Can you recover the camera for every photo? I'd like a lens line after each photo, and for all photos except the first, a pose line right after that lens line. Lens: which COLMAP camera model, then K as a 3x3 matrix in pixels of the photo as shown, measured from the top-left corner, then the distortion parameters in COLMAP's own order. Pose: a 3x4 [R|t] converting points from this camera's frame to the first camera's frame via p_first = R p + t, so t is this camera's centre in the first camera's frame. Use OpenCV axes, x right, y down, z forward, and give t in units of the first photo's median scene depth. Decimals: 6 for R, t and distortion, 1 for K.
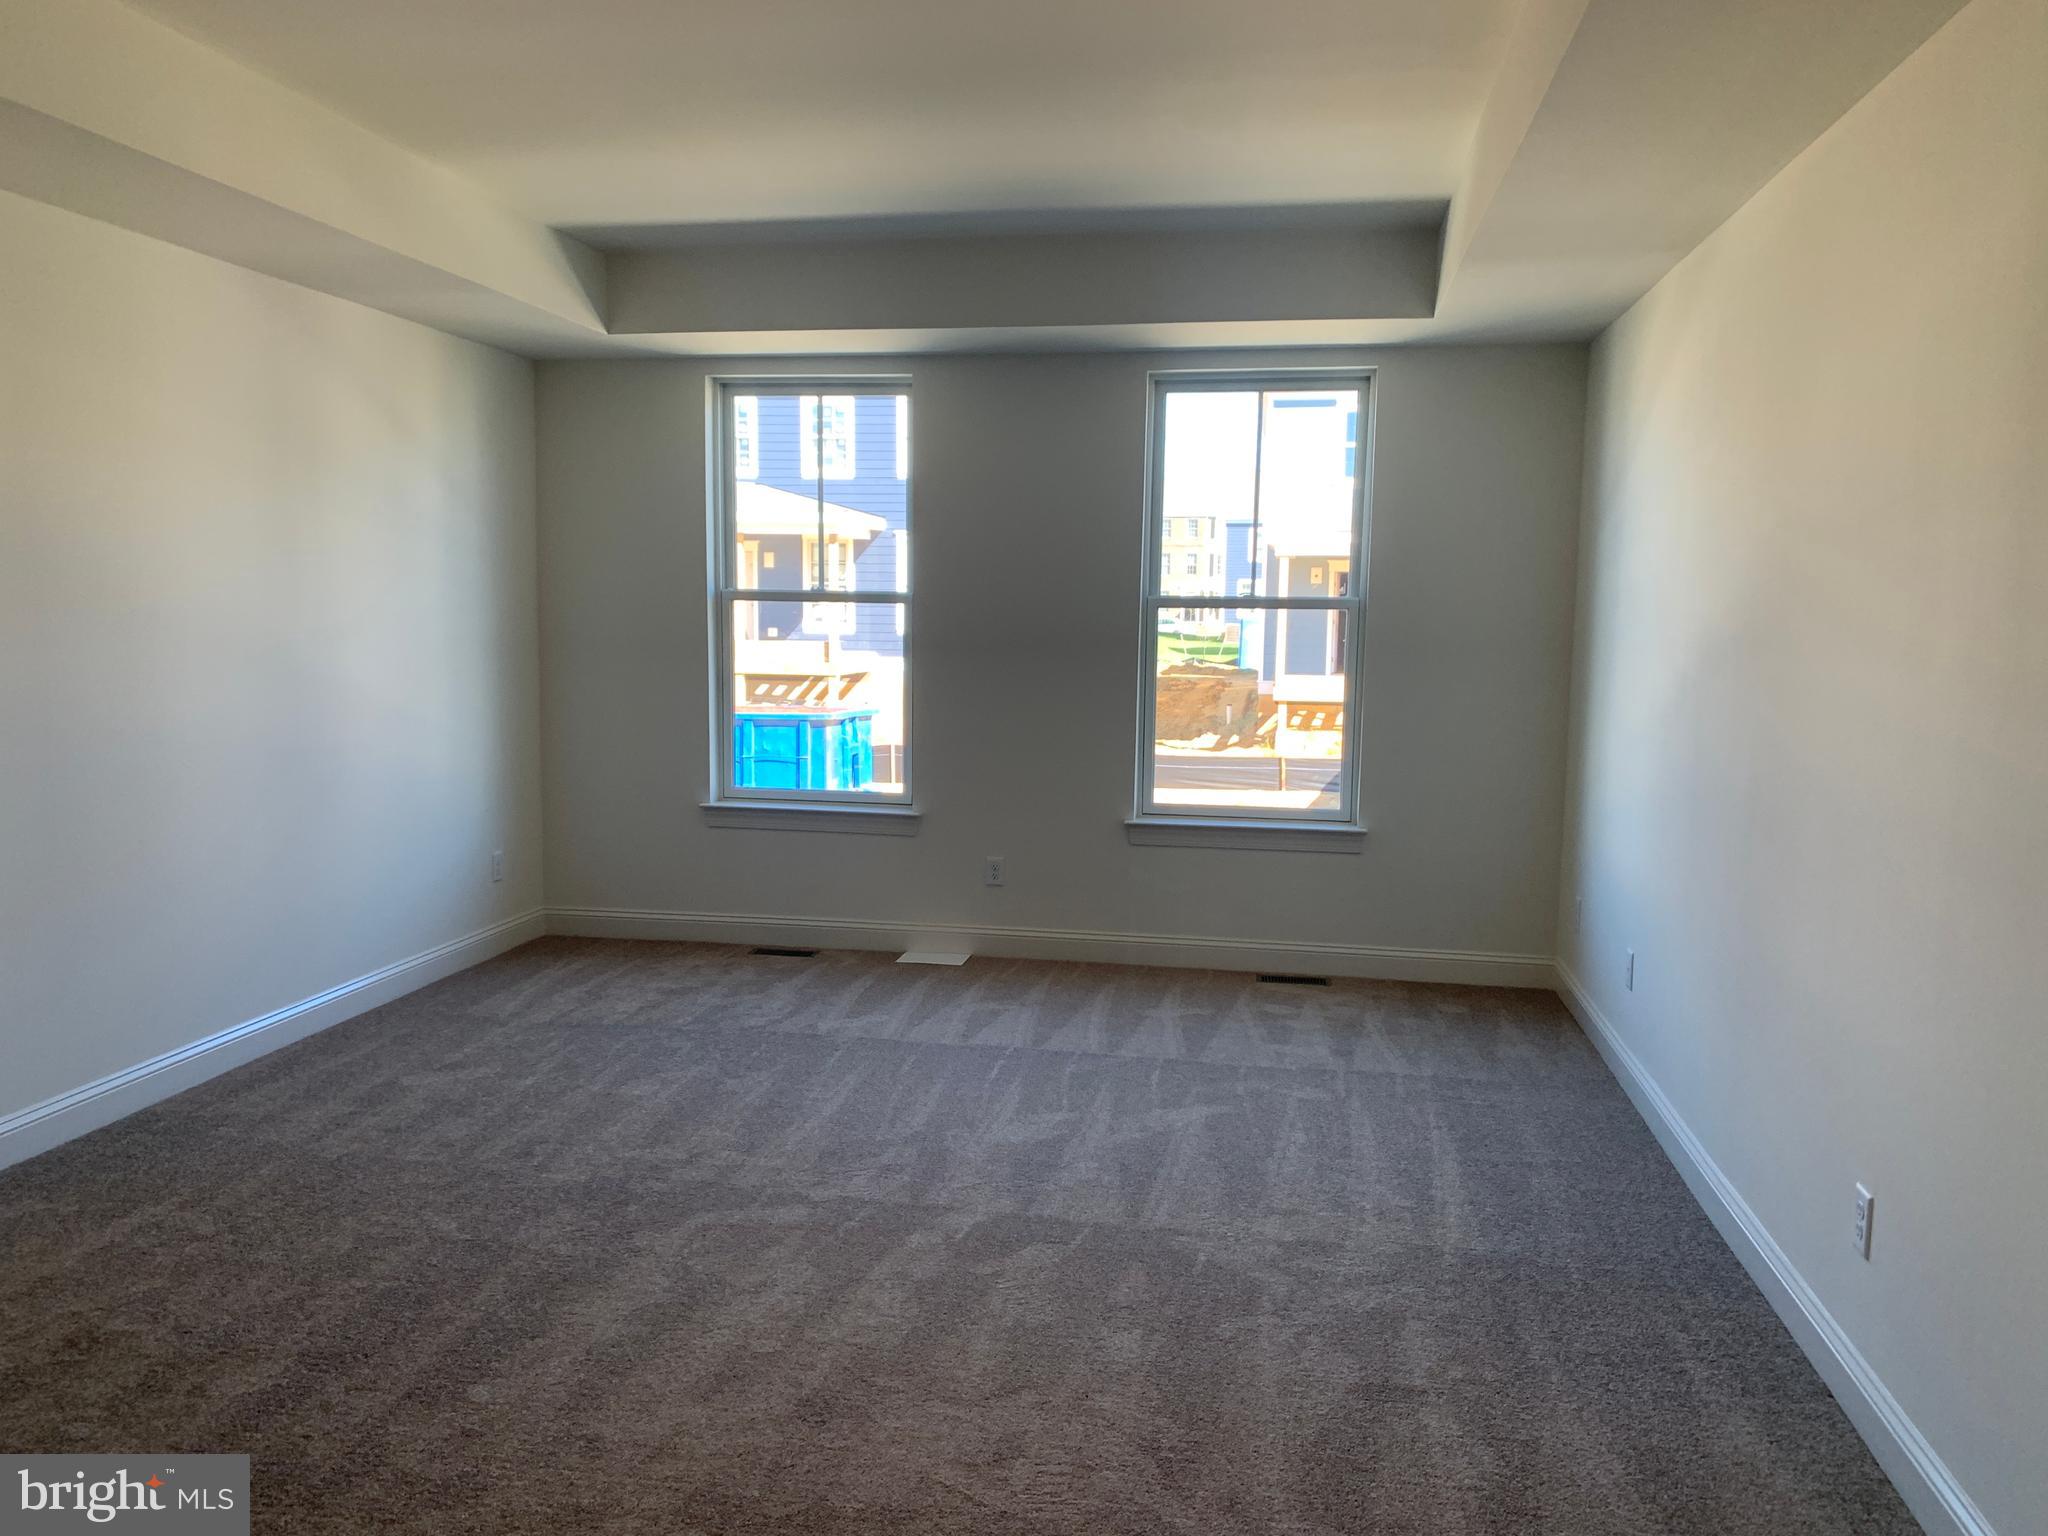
lens RADIAL K [[1567.3, 0, 1030.7], [0, 1567.3, 769.0], [0, 0, 1]] dist [0.017229, -0.009521]
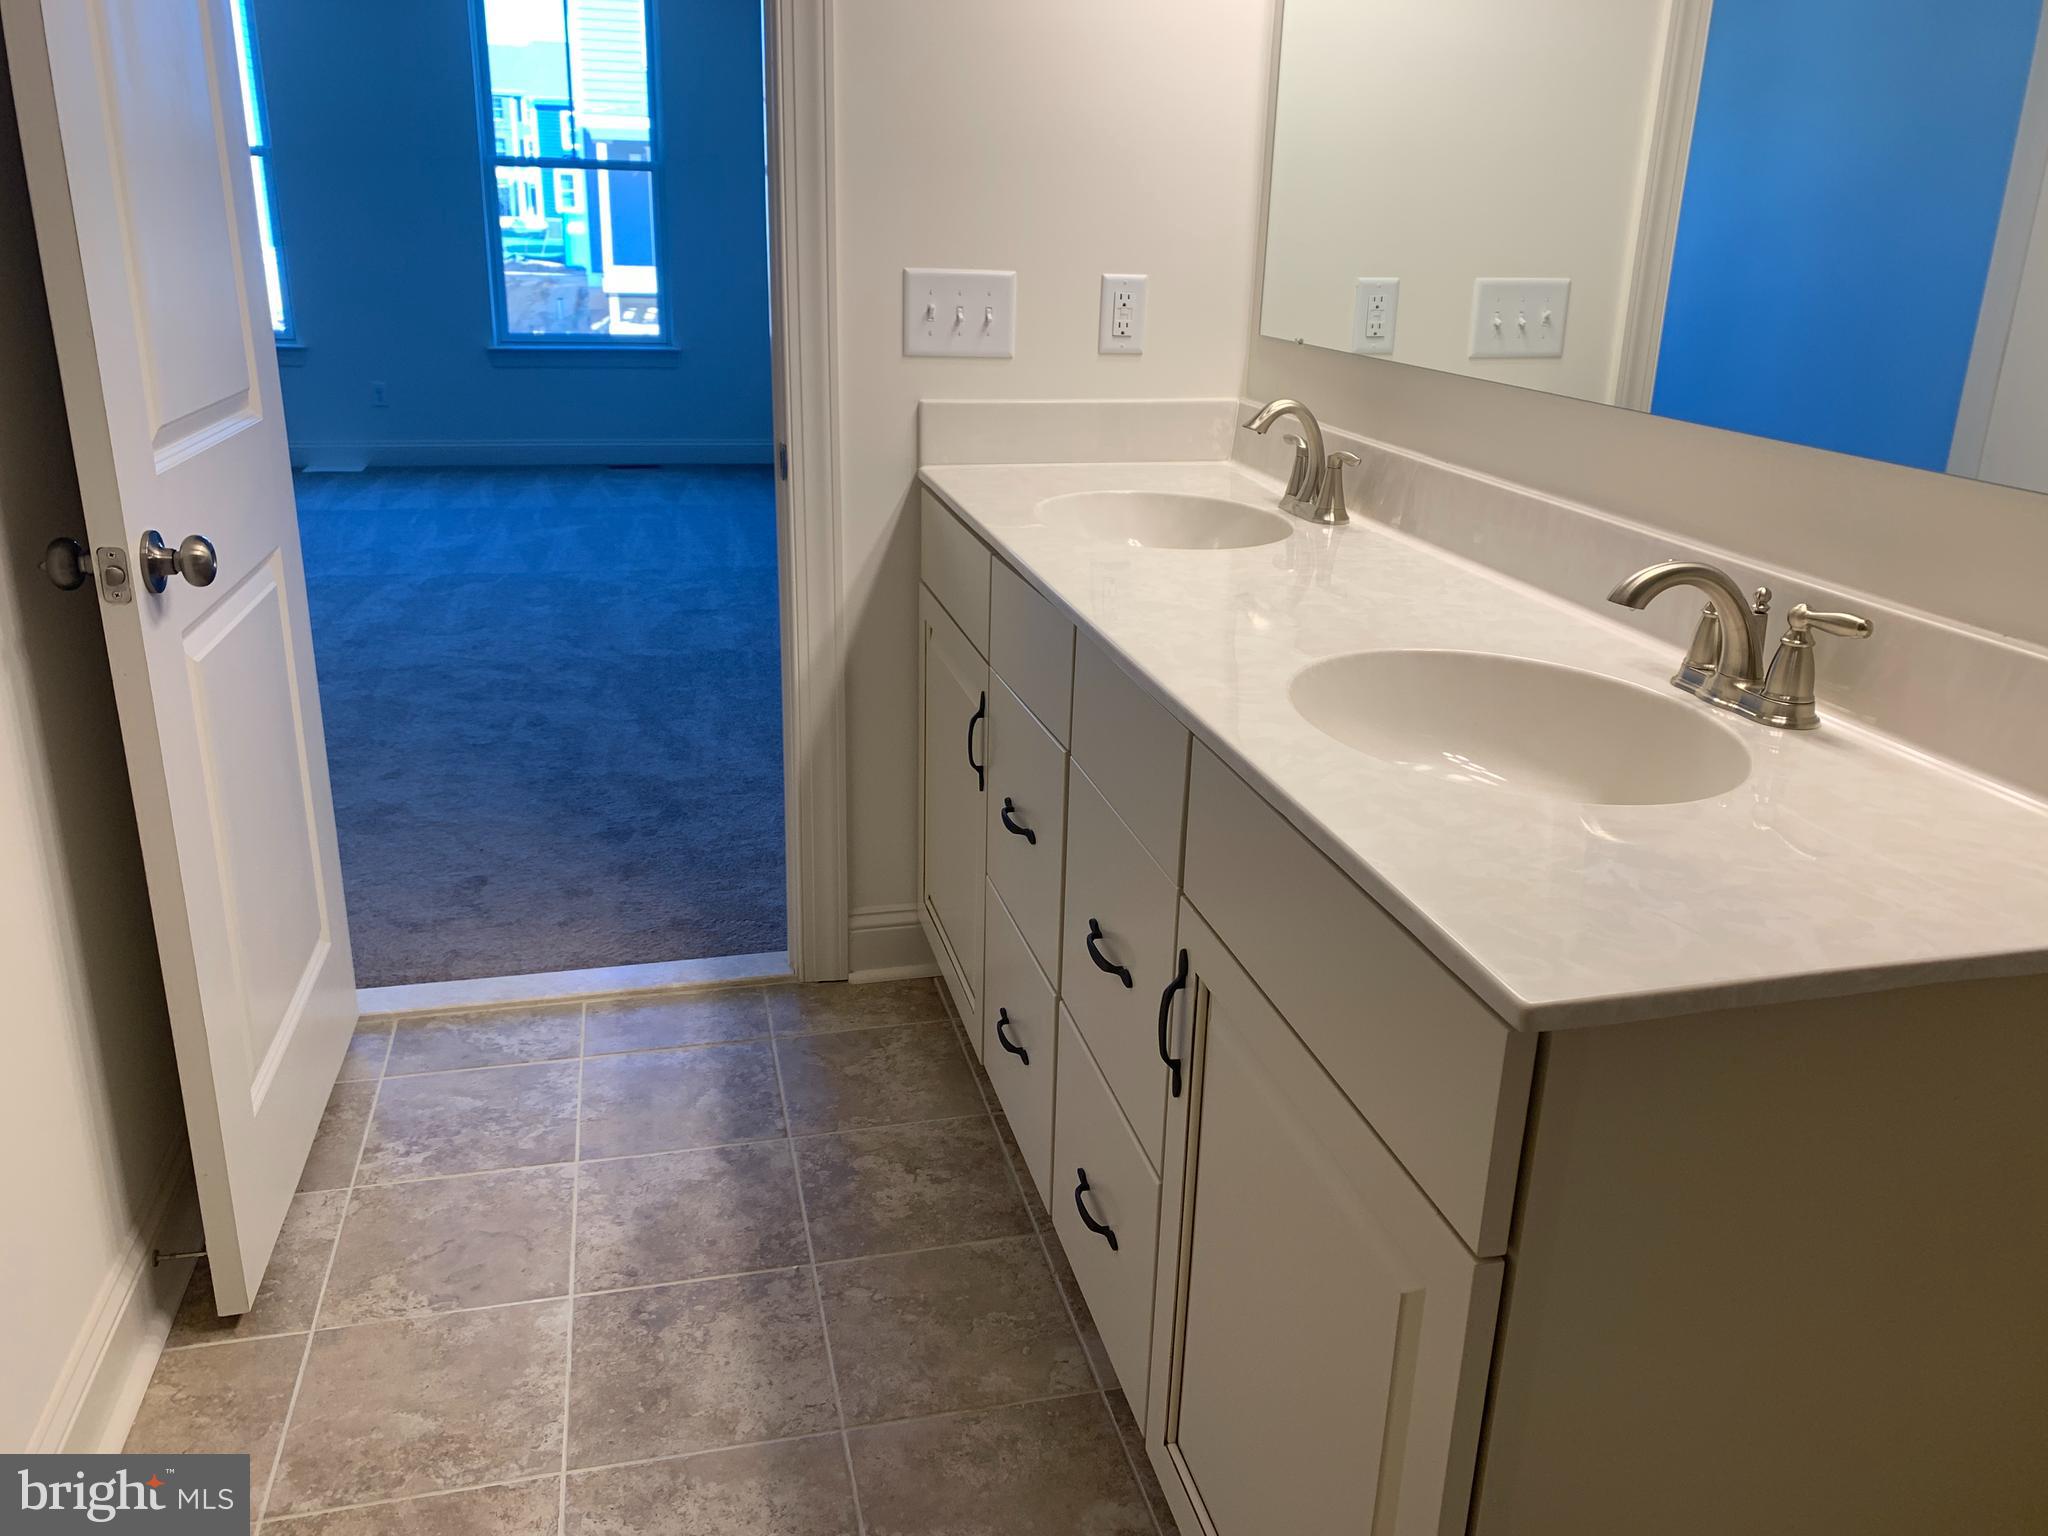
lens RADIAL K [[1567.3, 0, 1030.7], [0, 1567.3, 769.0], [0, 0, 1]] dist [0.017229, -0.009521]
pose [[0.918151, -0.118146, 0.378207, -0.056059], [0.024519, 0.969623, 0.243372, 0.065216], [-0.395472, -0.214179, 0.893157, -0.366965]]
